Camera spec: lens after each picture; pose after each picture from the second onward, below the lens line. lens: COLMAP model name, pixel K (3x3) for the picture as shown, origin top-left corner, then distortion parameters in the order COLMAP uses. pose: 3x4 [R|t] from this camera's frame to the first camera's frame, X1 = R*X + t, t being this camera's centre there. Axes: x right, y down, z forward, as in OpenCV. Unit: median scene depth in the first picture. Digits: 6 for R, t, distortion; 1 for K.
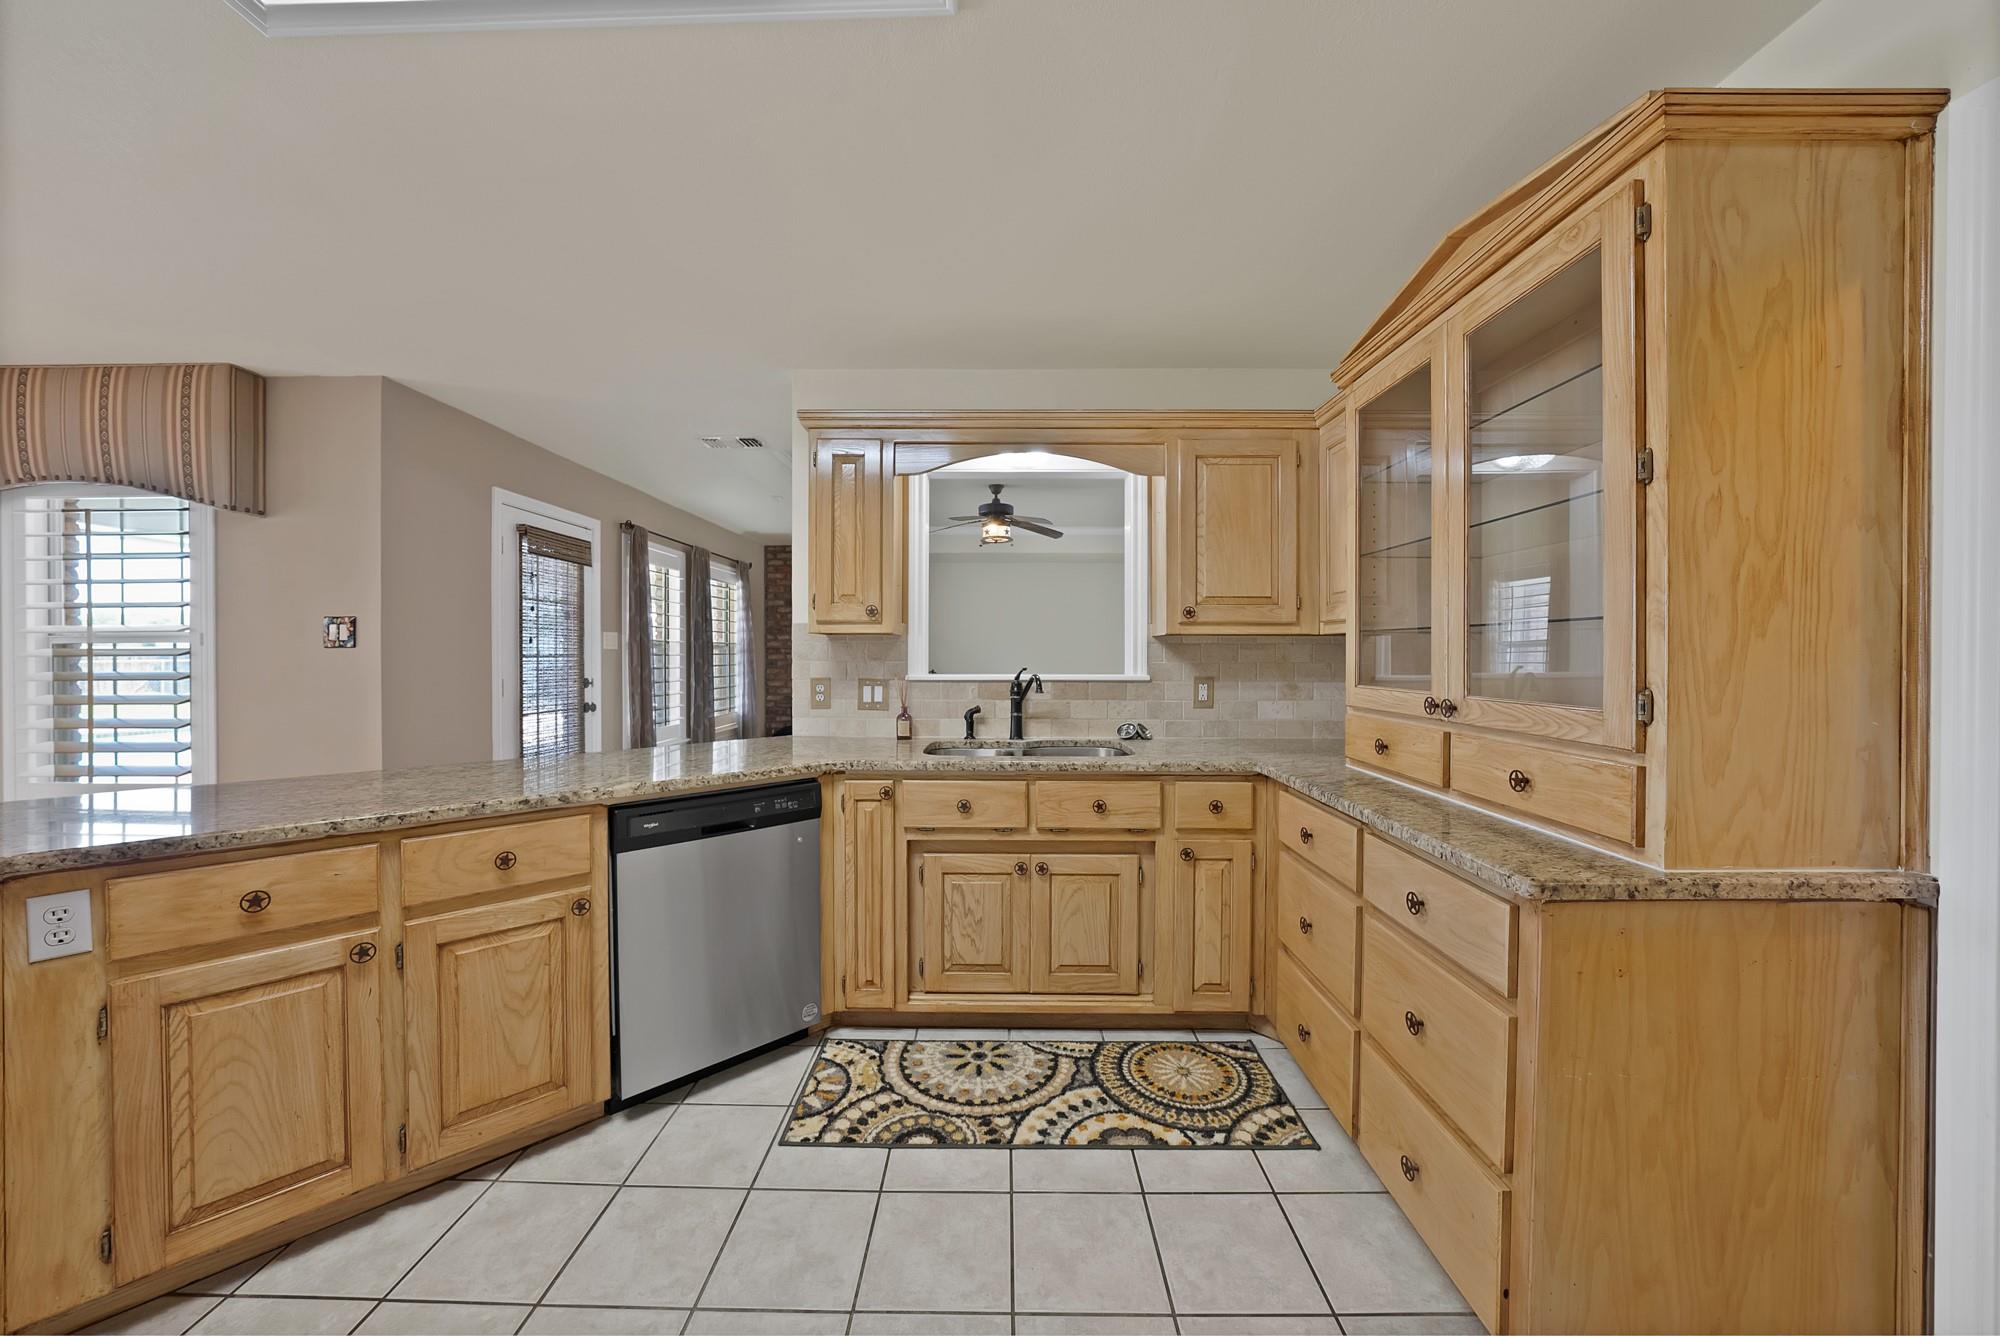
lens RADIAL K [[701.1, 0, 997.0], [0, 701.1, 658.6], [0, 0, 1]] dist [-0.036971, 0.006899]
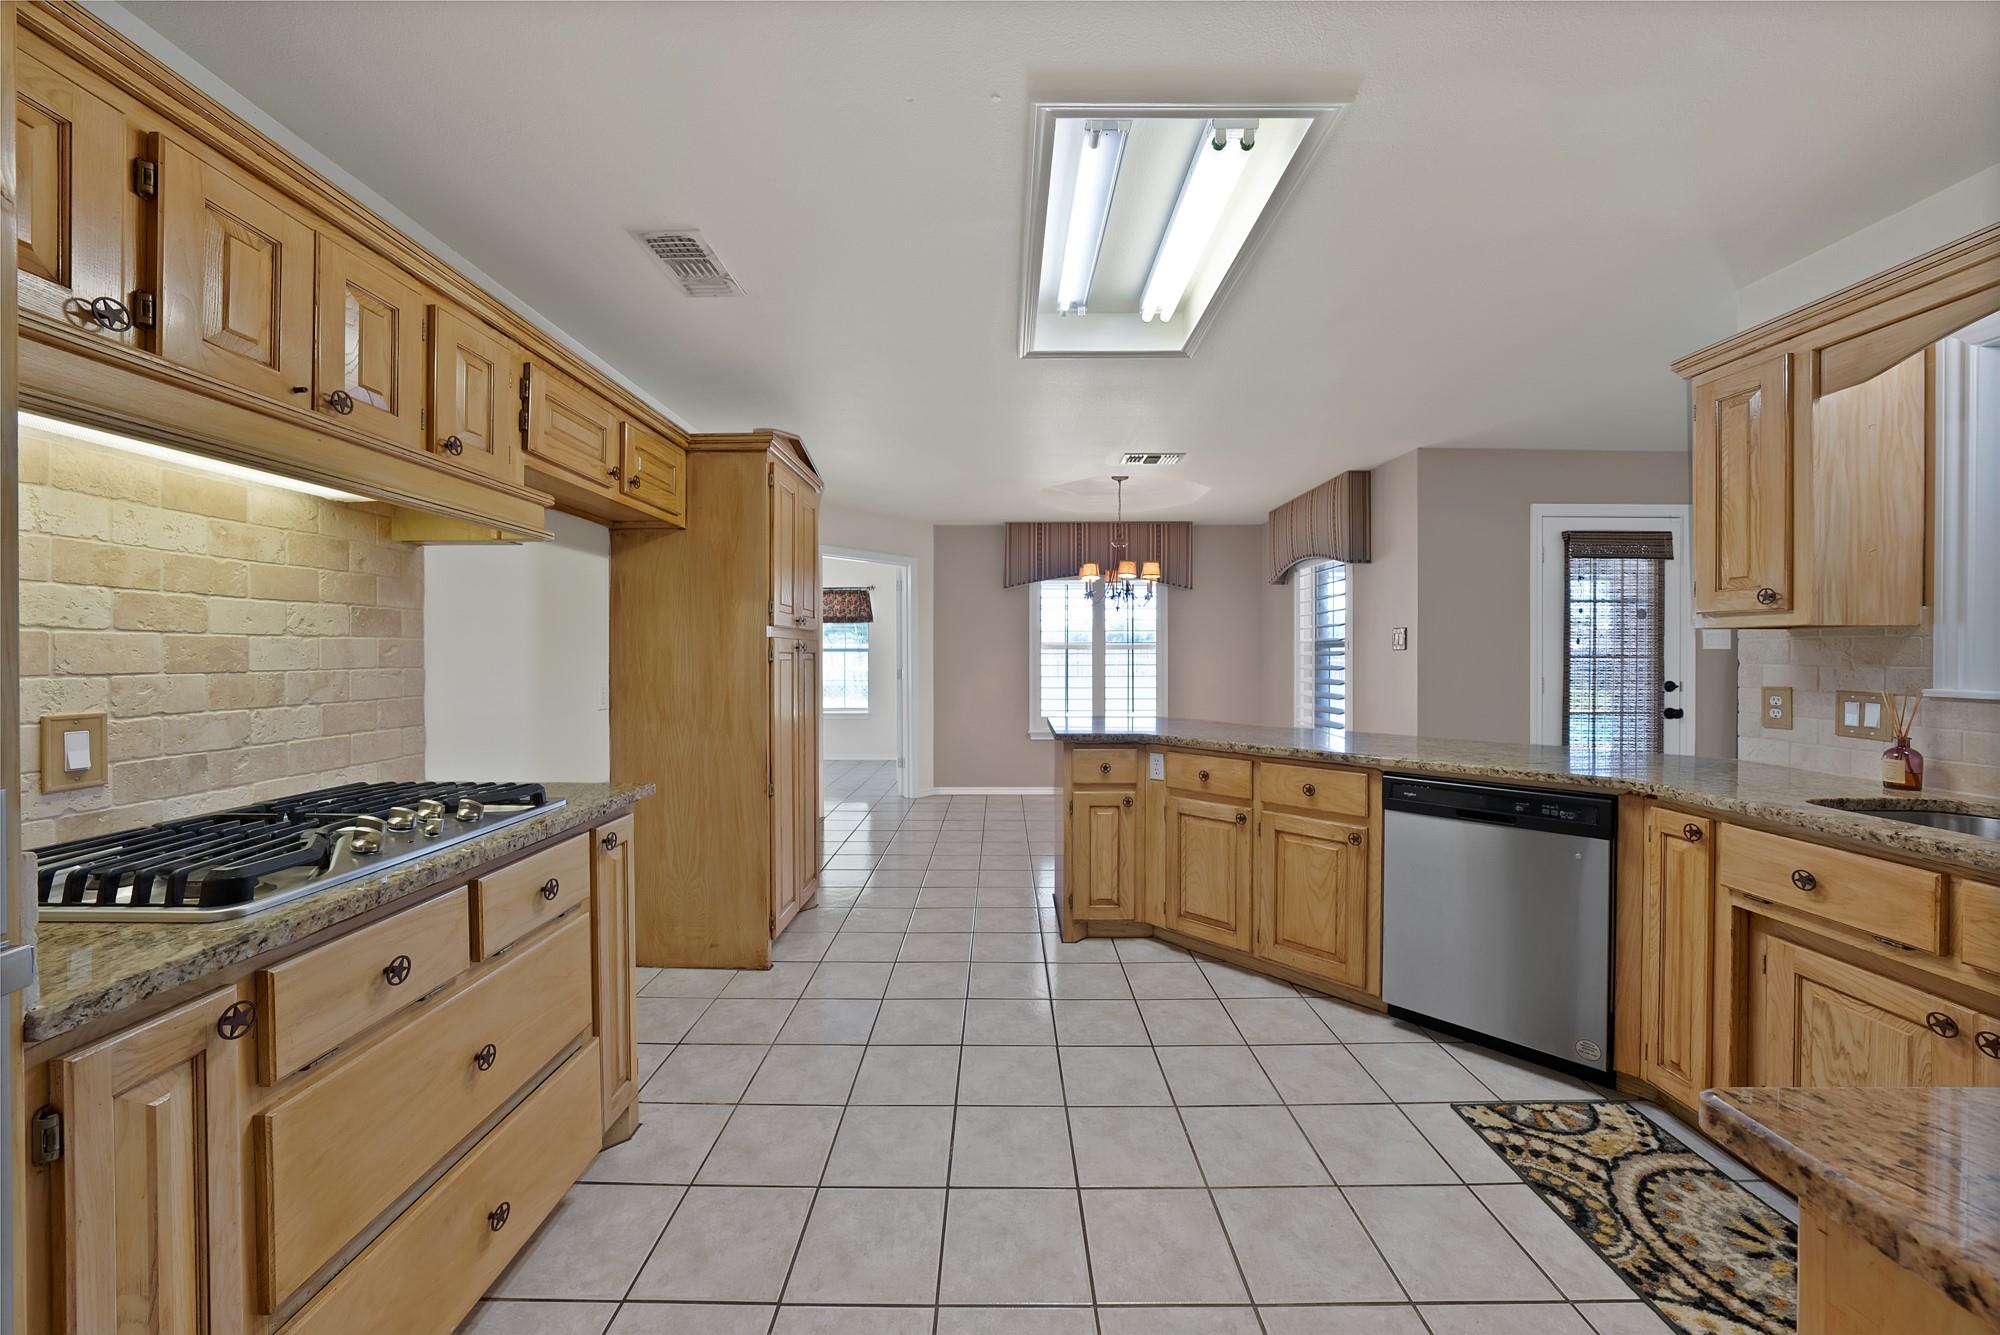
lens RADIAL K [[701.1, 0, 997.0], [0, 701.1, 658.1], [0, 0, 1]] dist [-0.036971, 0.006899]
pose [[0.005515, 0.005478, -0.999970, 0.625838], [-0.006988, 0.999961, 0.005439, -0.002060], [0.999960, 0.006957, 0.005553, 0.224030]]
